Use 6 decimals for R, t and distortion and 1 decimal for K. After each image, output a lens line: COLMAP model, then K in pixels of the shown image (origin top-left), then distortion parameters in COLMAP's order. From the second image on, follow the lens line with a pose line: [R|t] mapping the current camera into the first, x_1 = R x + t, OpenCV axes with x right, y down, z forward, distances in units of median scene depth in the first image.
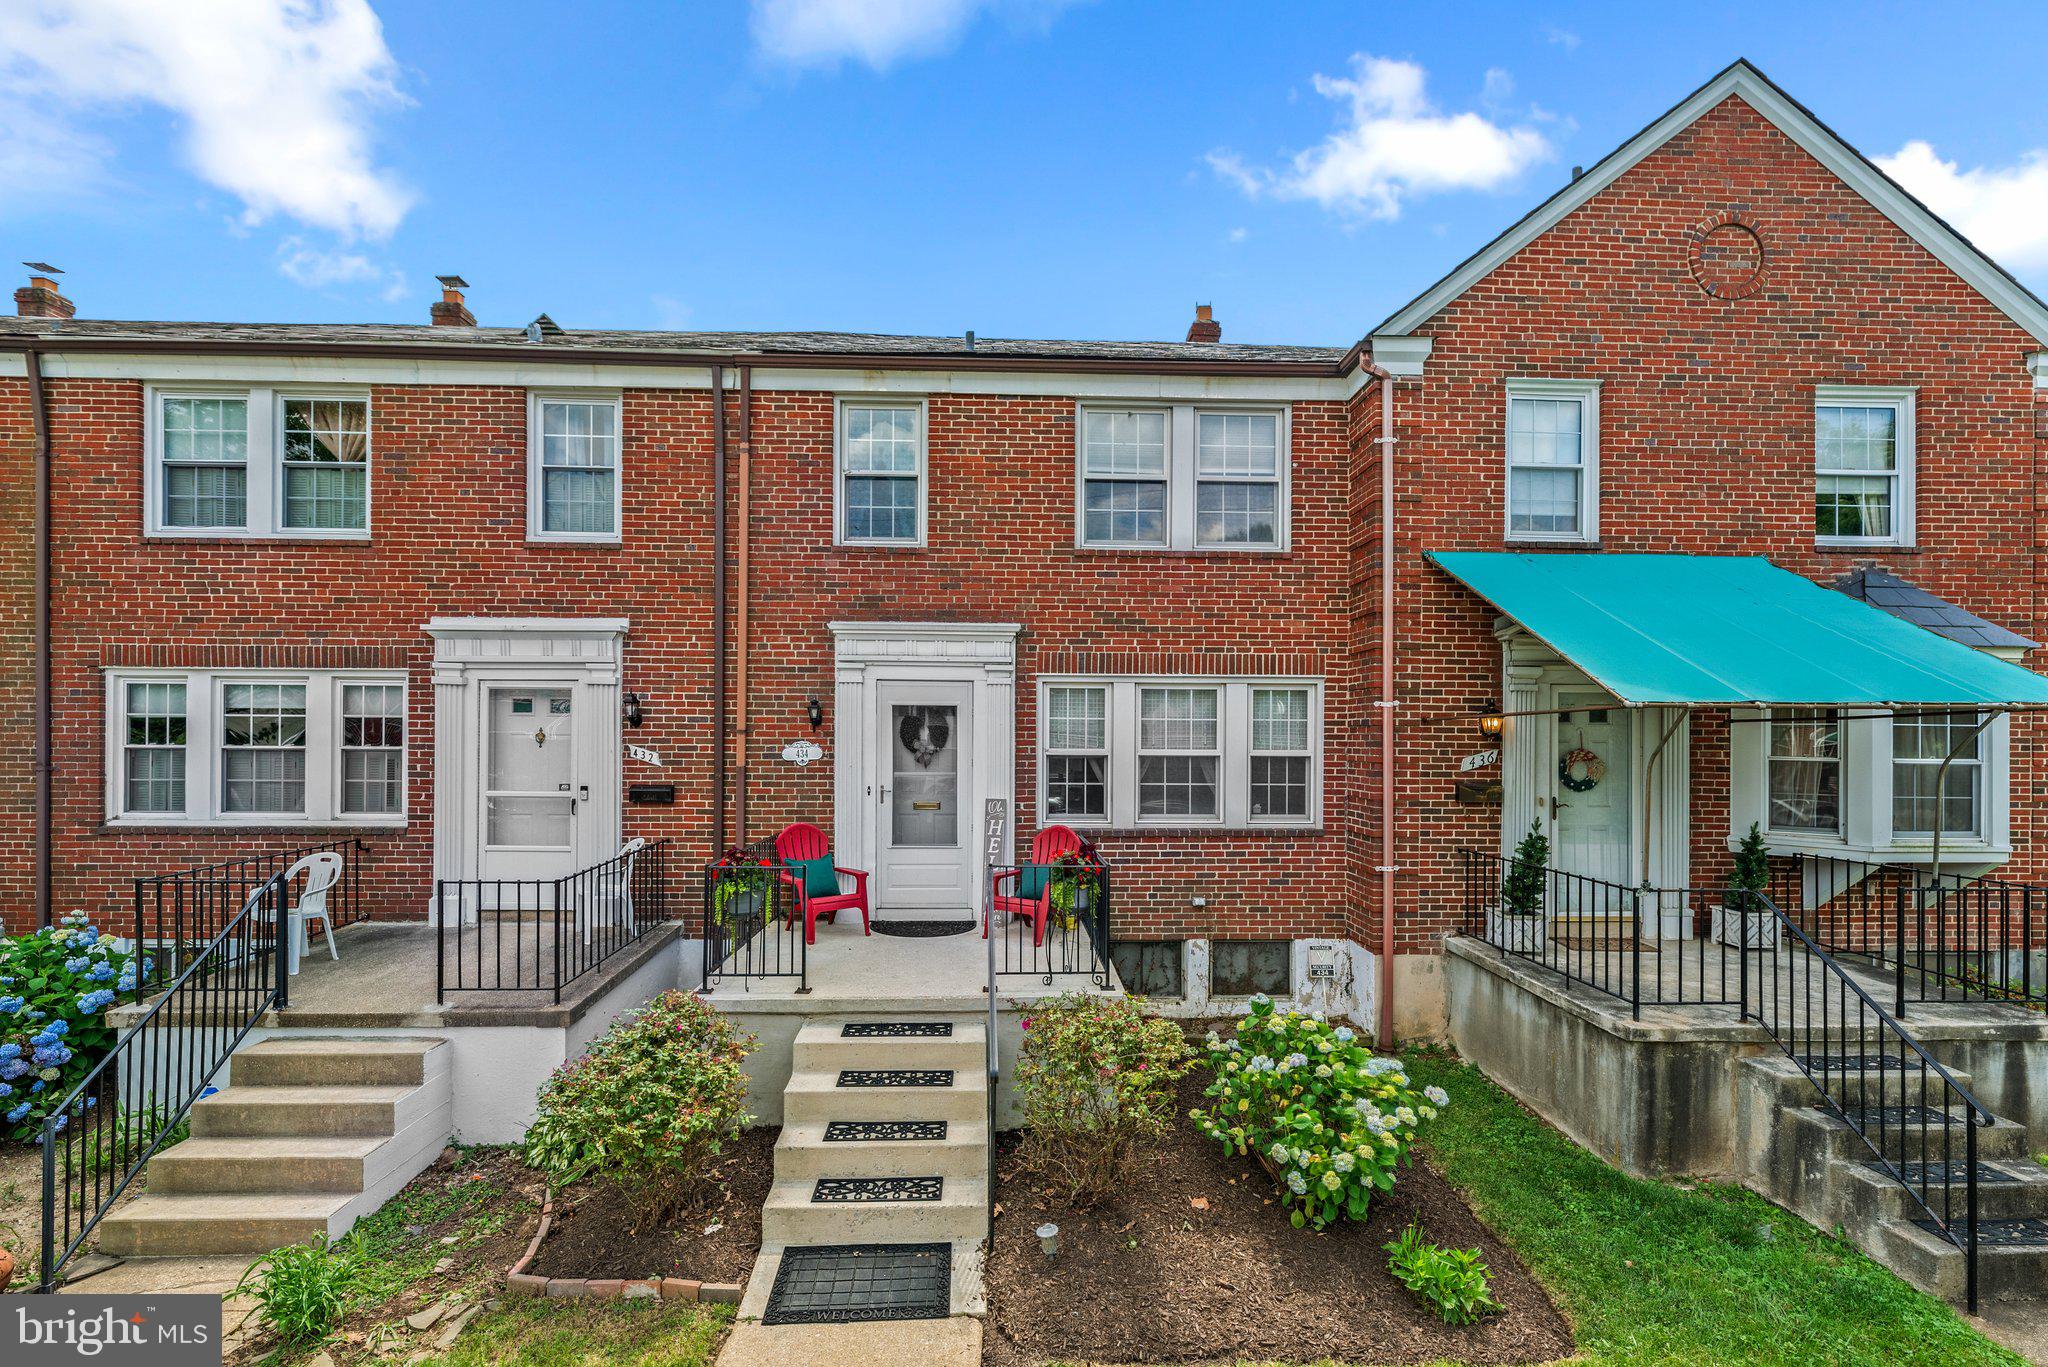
lens RADIAL K [[923.4, 0, 1026.4], [0, 923.4, 698.5], [0, 0, 1]] dist [0.003359, -0.001470]
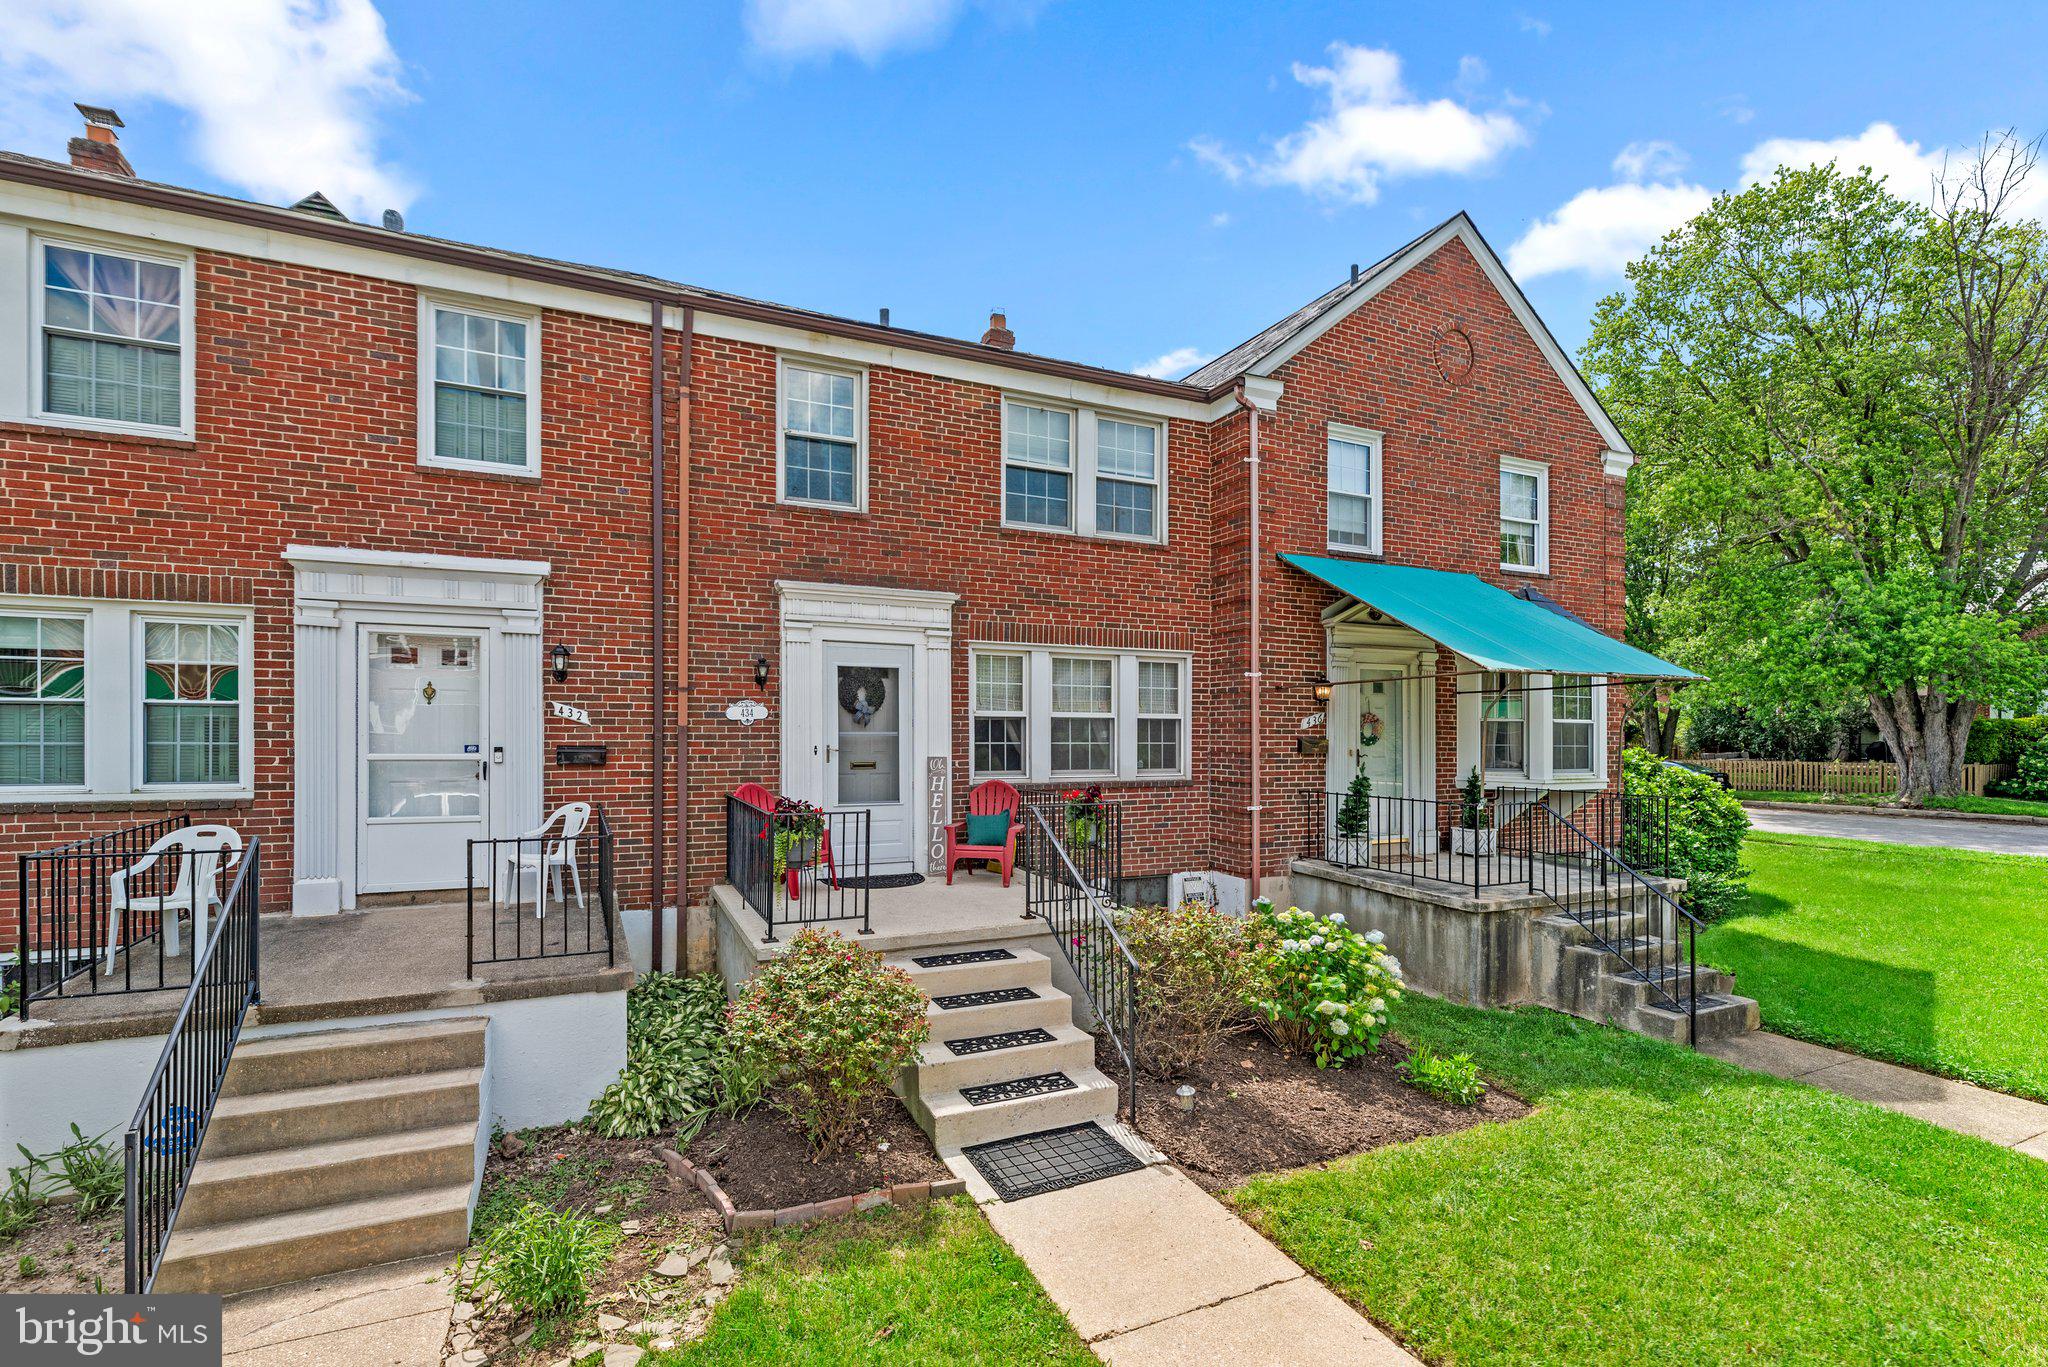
lens RADIAL K [[923.4, 0, 1012.8], [0, 923.4, 690.2], [0, 0, 1]] dist [0.003359, -0.001470]
pose [[0.923255, 0.016390, 0.383839, -0.362353], [-0.015694, 0.999865, -0.004945, 0.036250], [-0.383868, -0.001458, 0.923387, -0.011076]]
